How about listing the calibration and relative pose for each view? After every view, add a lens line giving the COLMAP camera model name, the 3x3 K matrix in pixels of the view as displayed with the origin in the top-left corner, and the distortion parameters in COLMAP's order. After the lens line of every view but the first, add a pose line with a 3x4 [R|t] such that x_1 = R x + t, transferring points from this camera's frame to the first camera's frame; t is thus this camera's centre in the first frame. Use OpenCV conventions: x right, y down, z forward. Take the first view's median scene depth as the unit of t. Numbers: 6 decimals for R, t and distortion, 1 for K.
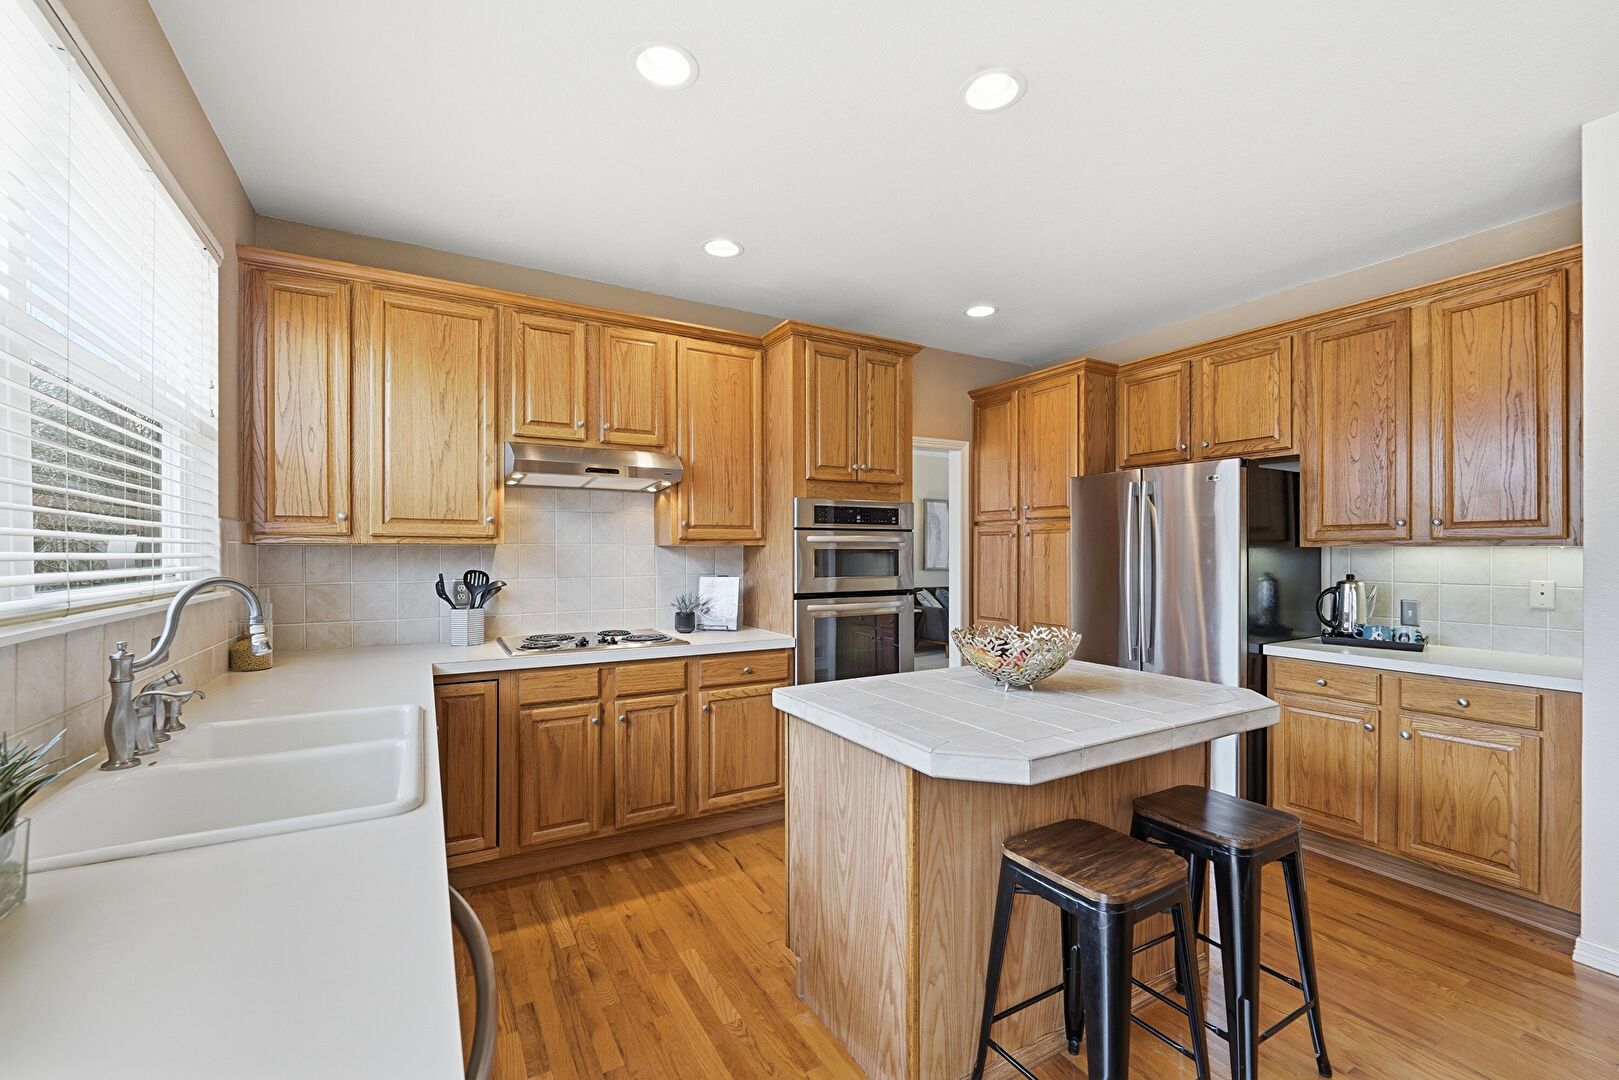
lens RADIAL K [[658.6, 0, 803.3], [0, 658.6, 545.8], [0, 0, 1]] dist [-0.008418, -0.000128]
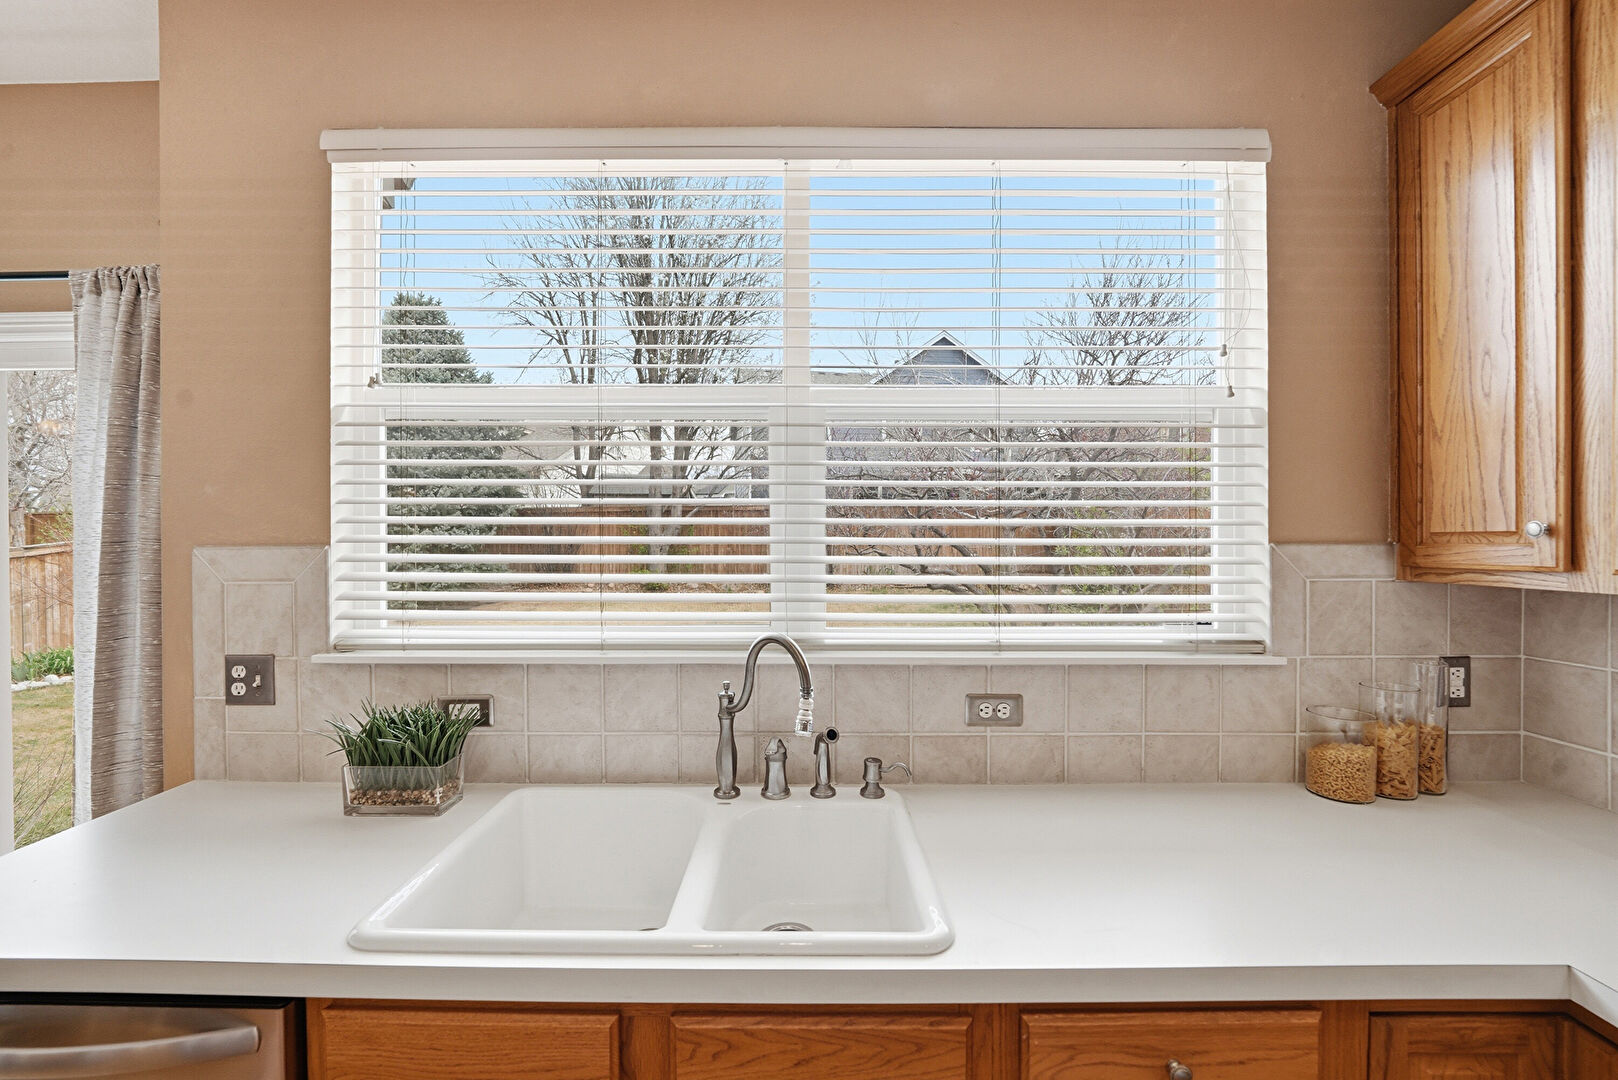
lens RADIAL K [[654.3, 0, 799.1], [0, 654.3, 549.1], [0, 0, 1]] dist [-0.013169, -0.000132]
pose [[-0.510049, 0.009480, -0.860093, -0.059047], [0.009180, 0.999942, 0.005578, -0.029971], [0.860097, -0.005051, -0.510106, 0.614807]]
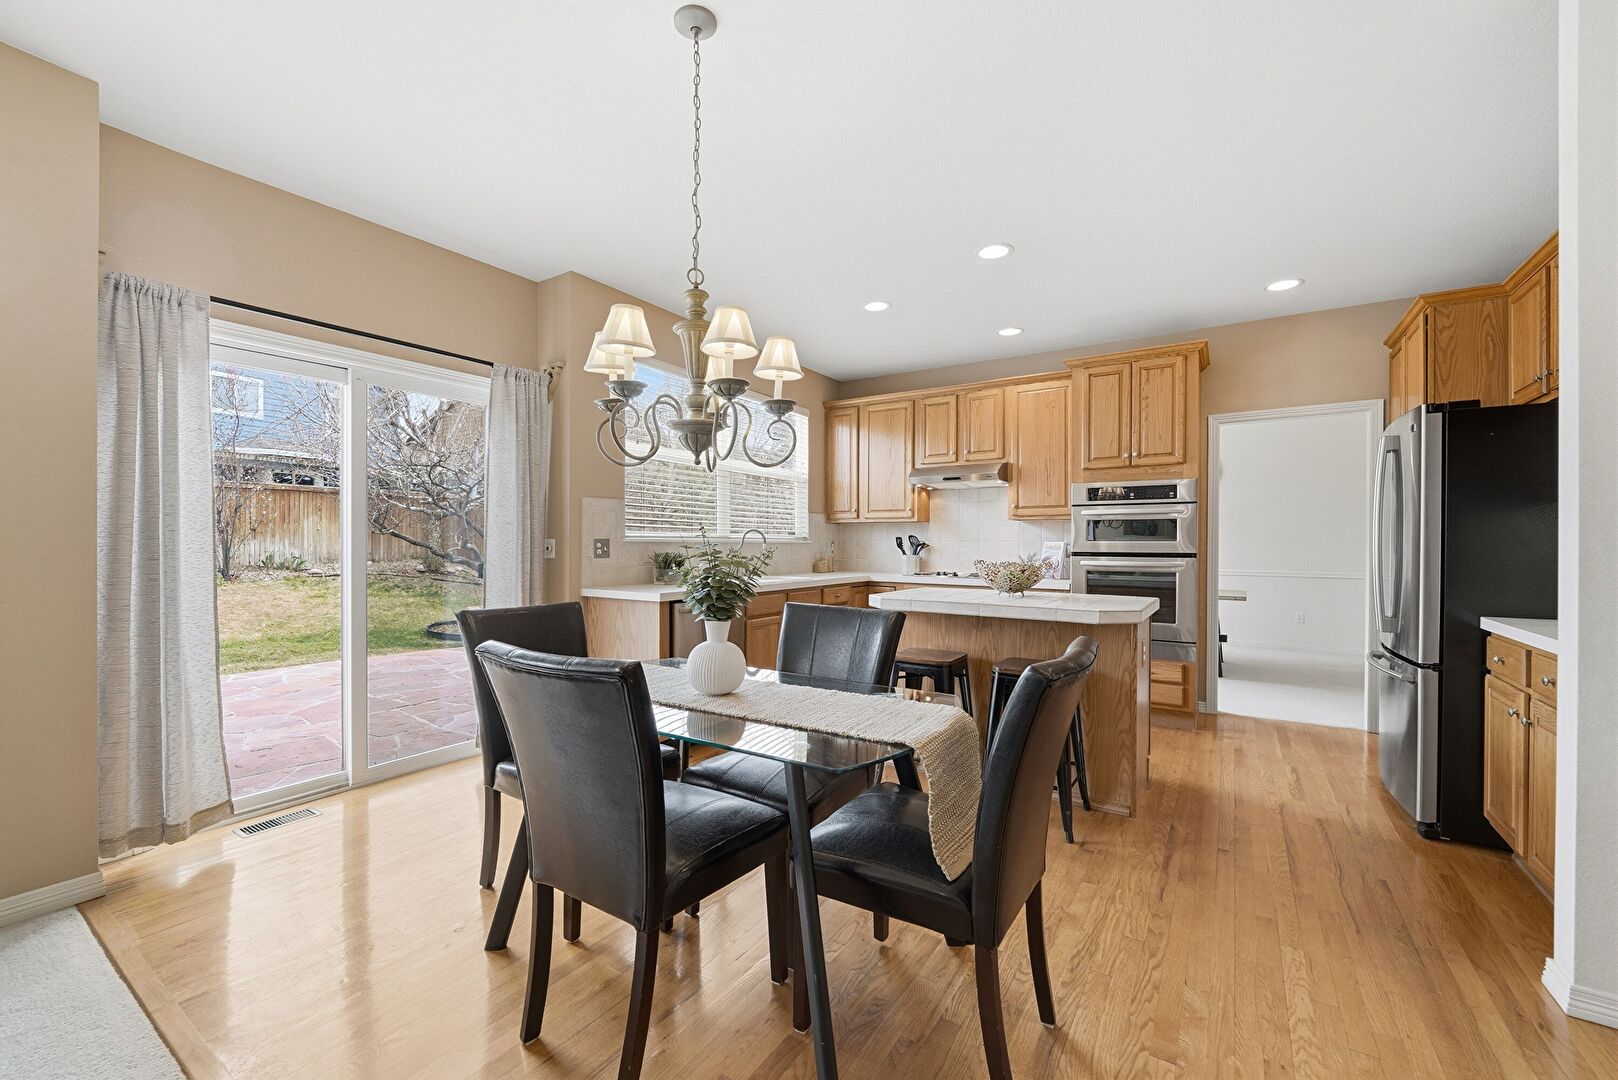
lens RADIAL K [[657.1, 0, 797.4], [0, 657.1, 539.2], [0, 0, 1]] dist [-0.016479, -0.000471]
pose [[0.440360, -0.002602, -0.897817, 0.975065], [0.003520, 0.999993, -0.001172, 0.044551], [0.897814, -0.002644, 0.440367, -0.138841]]
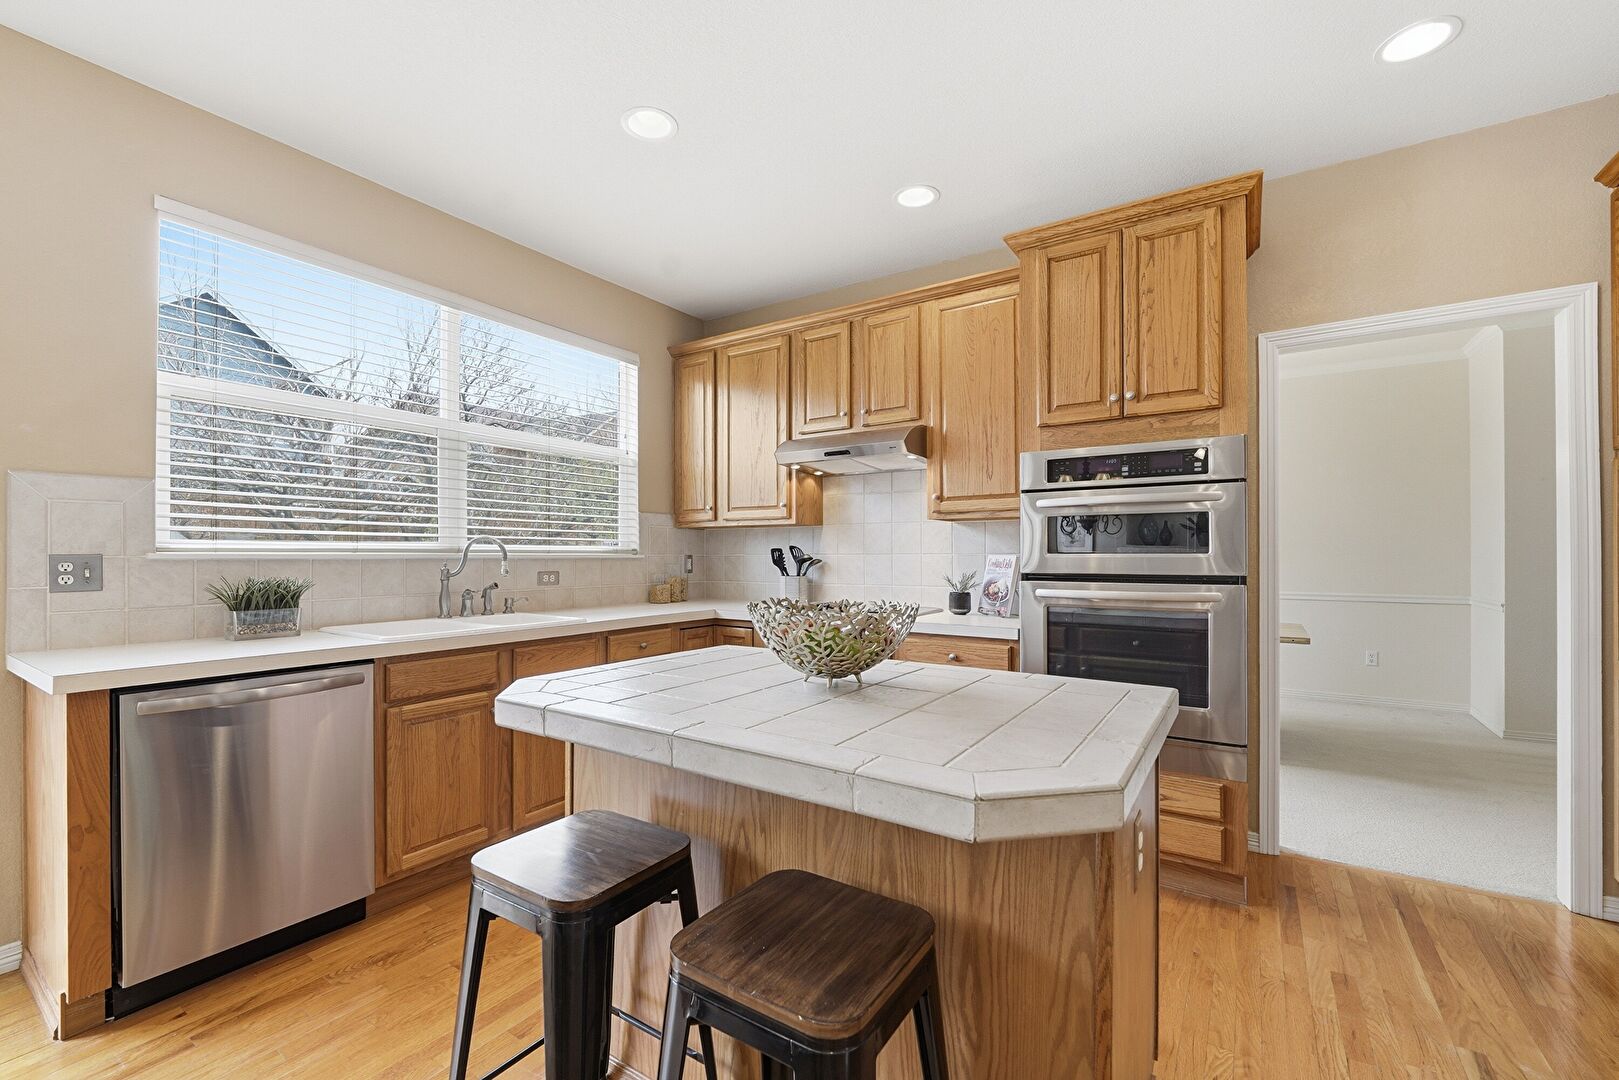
lens RADIAL K [[676.2, 0, 802.2], [0, 676.2, 545.6], [0, 0, 1]] dist [-0.013733, -0.000284]
pose [[0.442013, -0.012350, -0.896924, 0.599233], [0.008506, 0.999918, -0.009577, 0.044685], [0.896969, -0.003396, 0.442081, 0.395712]]
